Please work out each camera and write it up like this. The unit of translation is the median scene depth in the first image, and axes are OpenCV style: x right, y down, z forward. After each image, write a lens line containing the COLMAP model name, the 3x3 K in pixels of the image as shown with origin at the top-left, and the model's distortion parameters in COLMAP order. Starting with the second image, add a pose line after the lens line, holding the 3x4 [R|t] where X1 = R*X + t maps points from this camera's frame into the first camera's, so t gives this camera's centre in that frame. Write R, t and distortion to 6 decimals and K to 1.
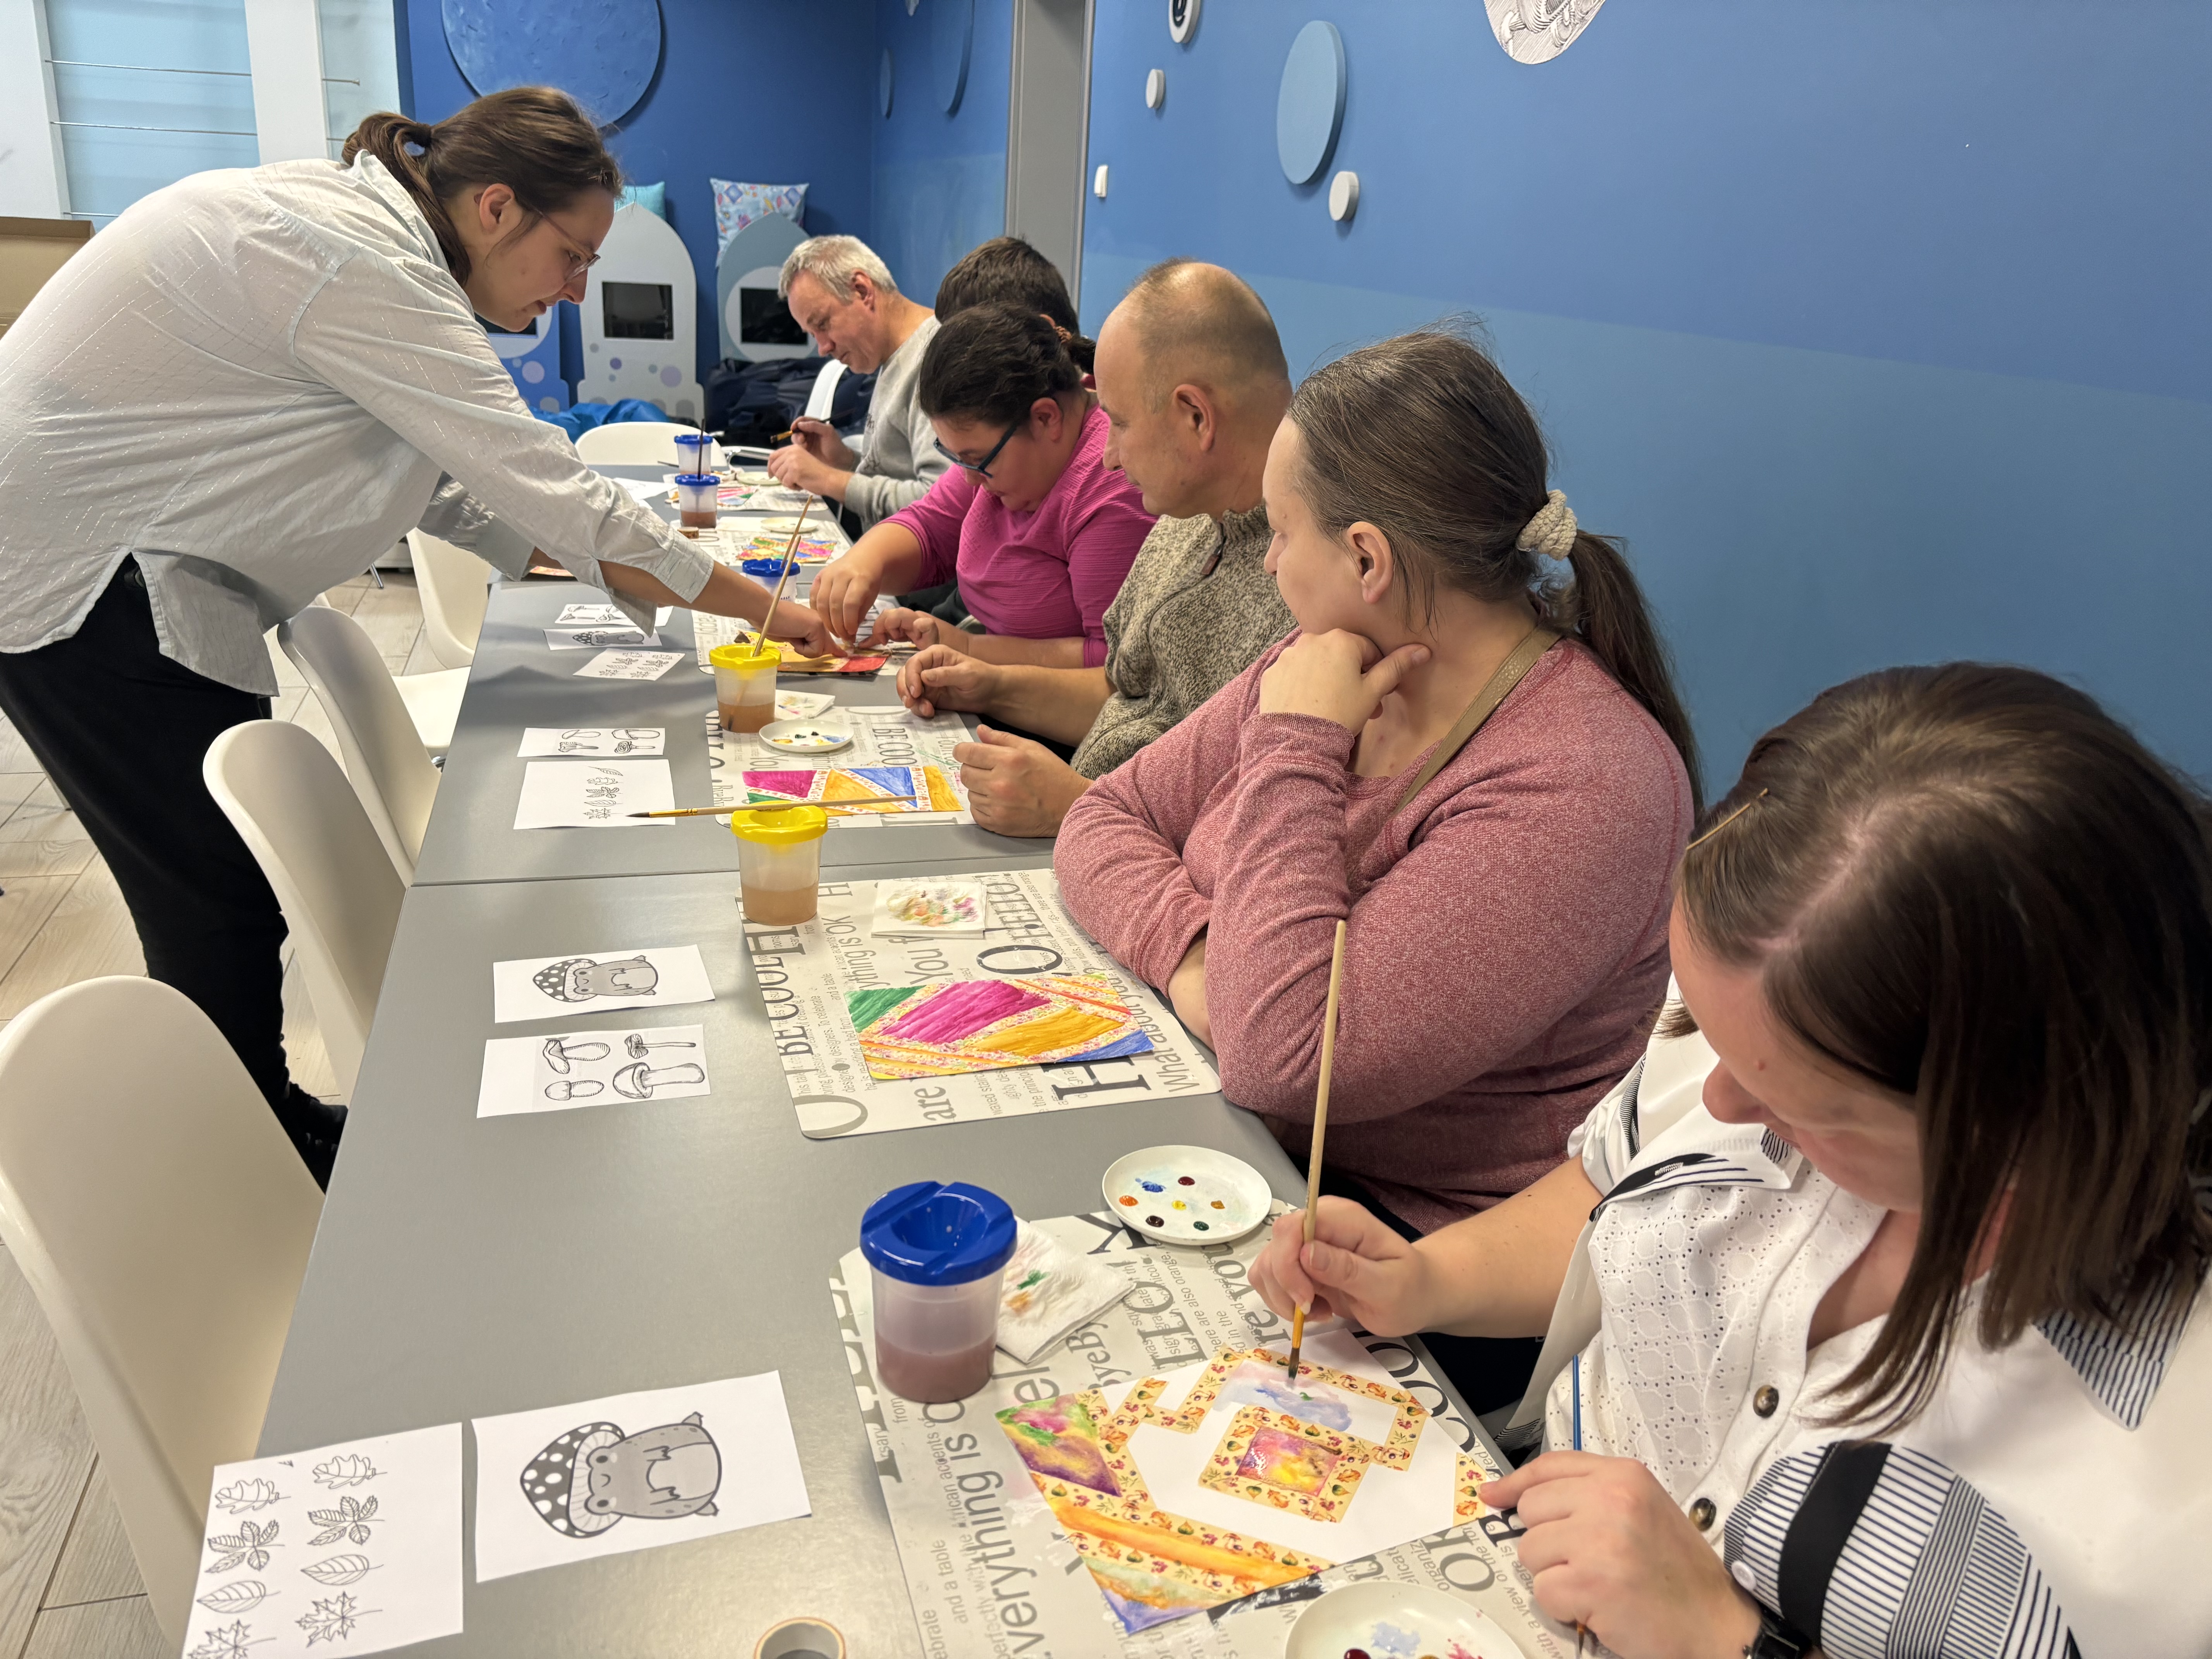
lens RADIAL K [[1682.3, 0, 1116.4], [0, 1682.3, 832.4], [0, 0, 1]] dist [0.043945, -0.044614]
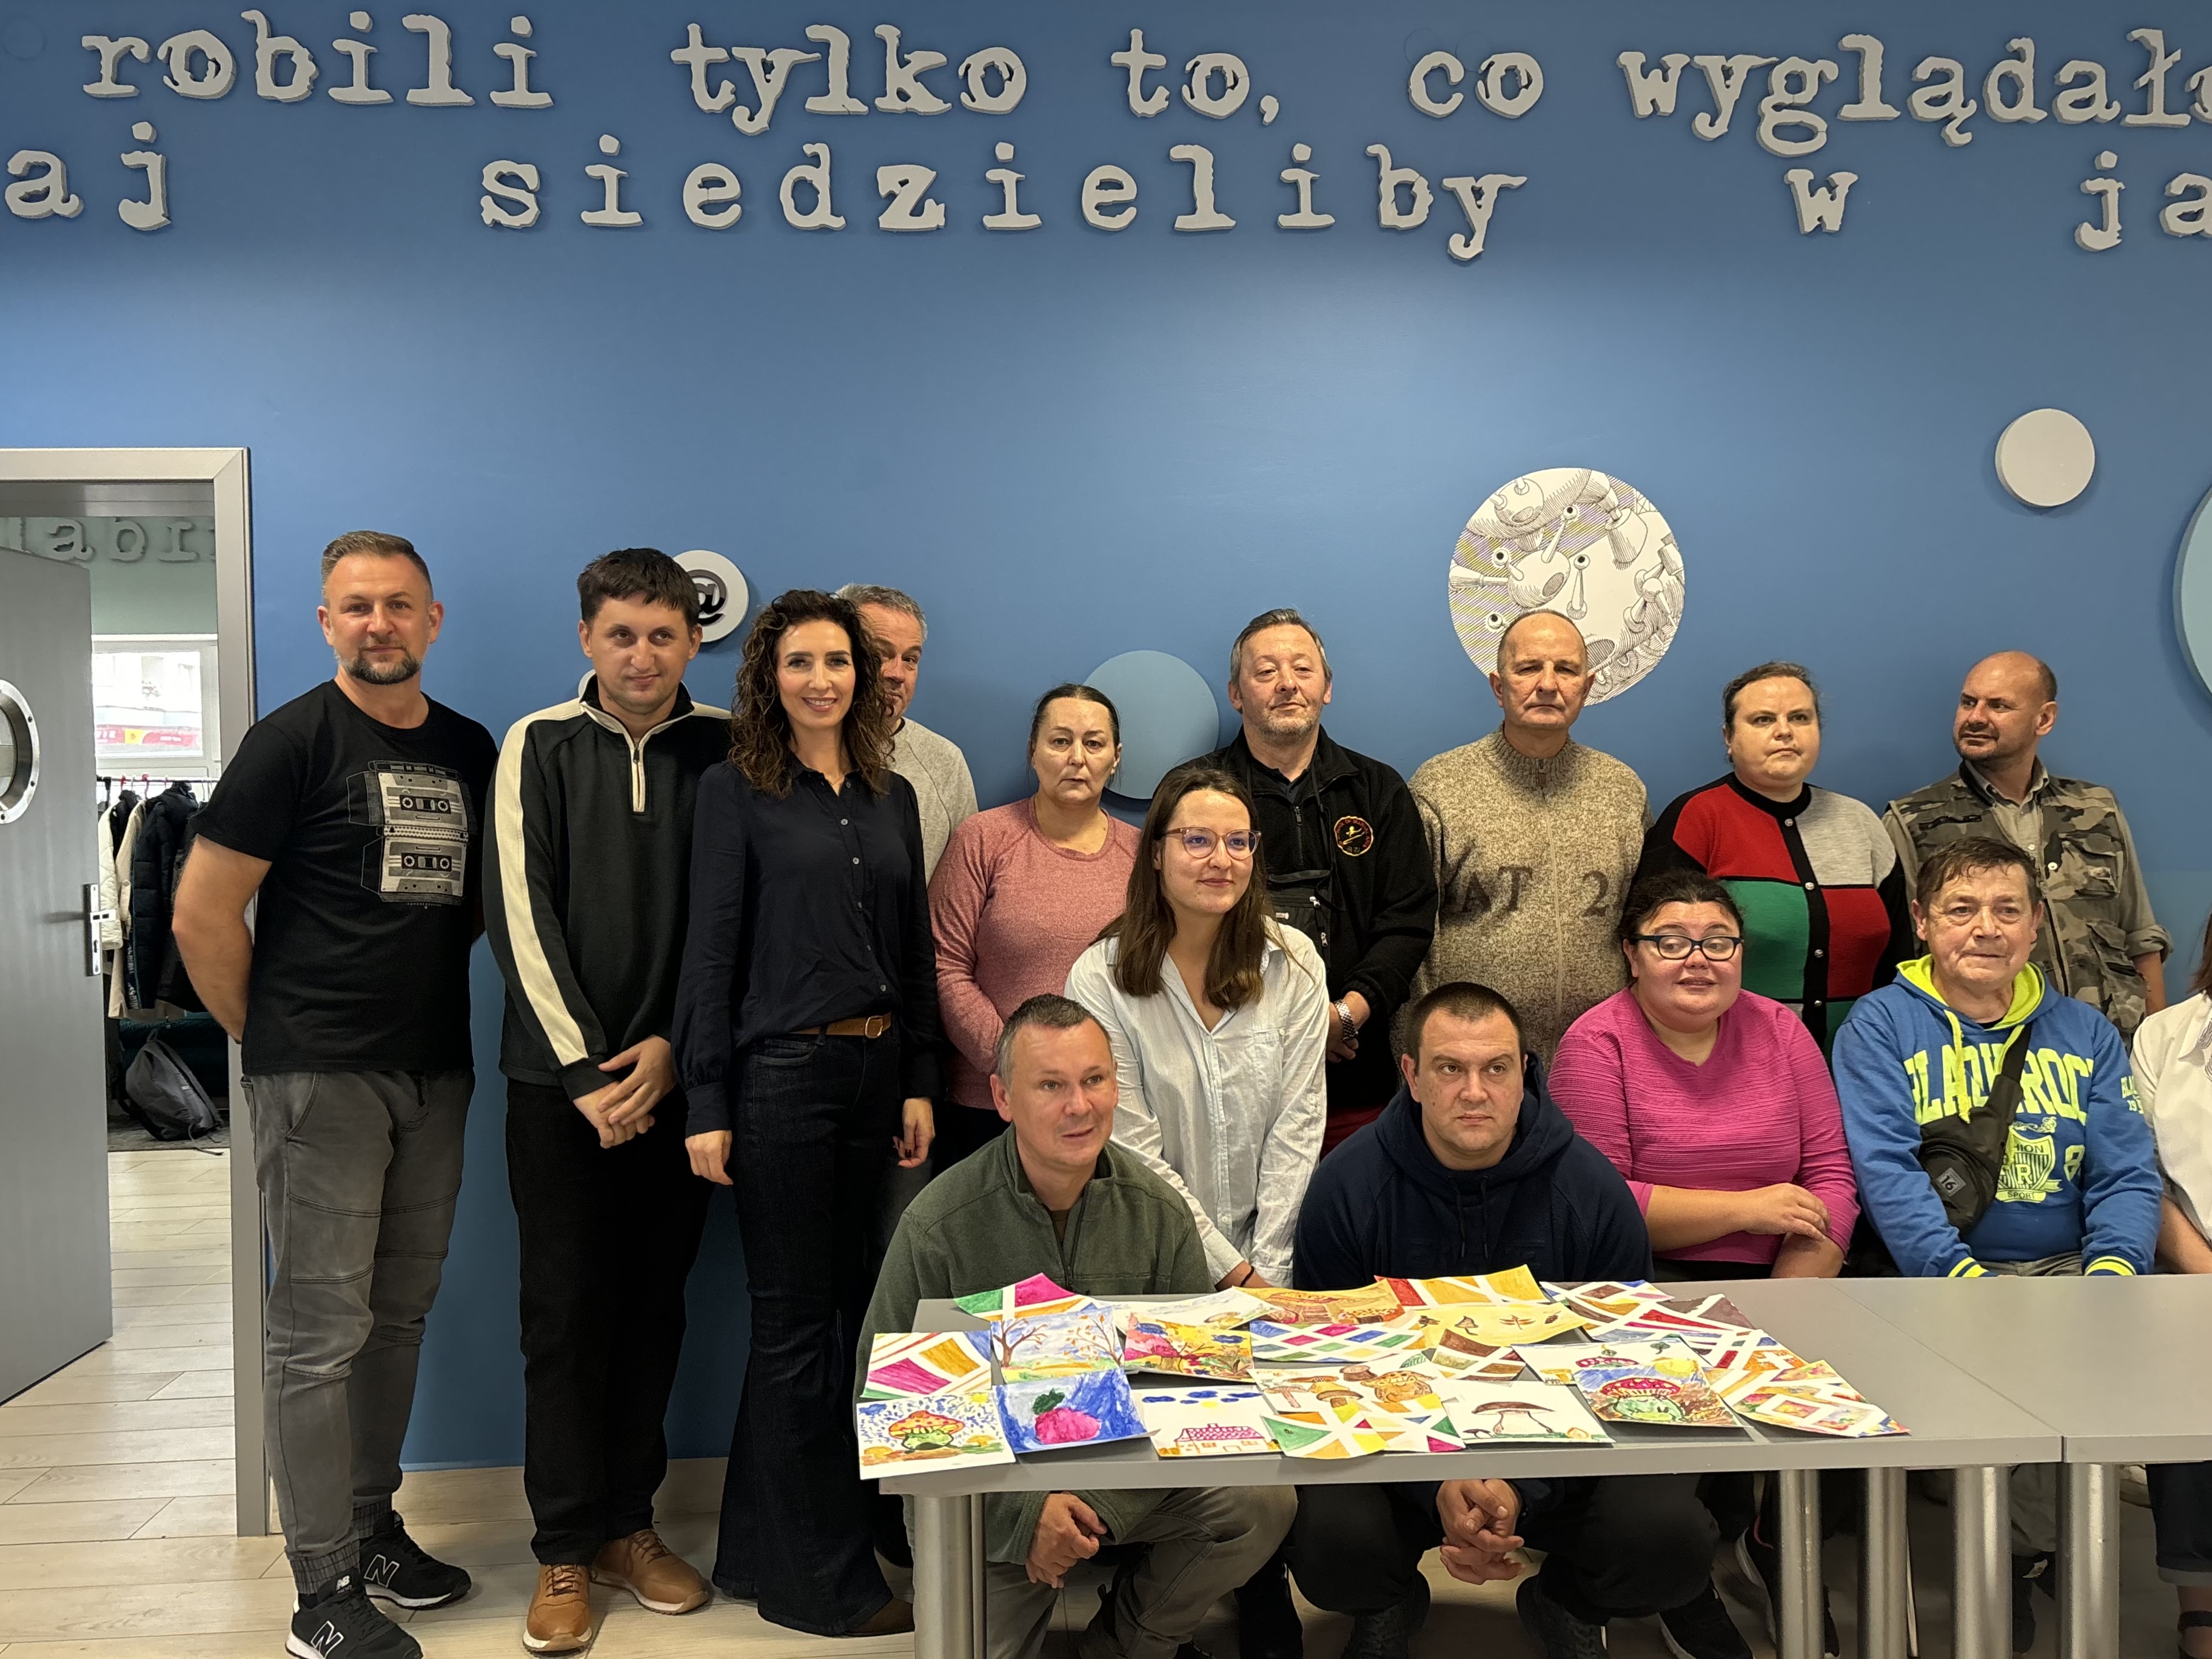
lens RADIAL K [[1824.4, 0, 1111.5], [0, 1824.4, 779.5], [0, 0, 1]] dist [0.031426, -0.024587]
pose [[0.215211, -0.061528, 0.974627, -0.581026], [0.355651, 0.934414, -0.019543, -0.240686], [-0.909503, 0.350833, 0.222979, 0.493646]]
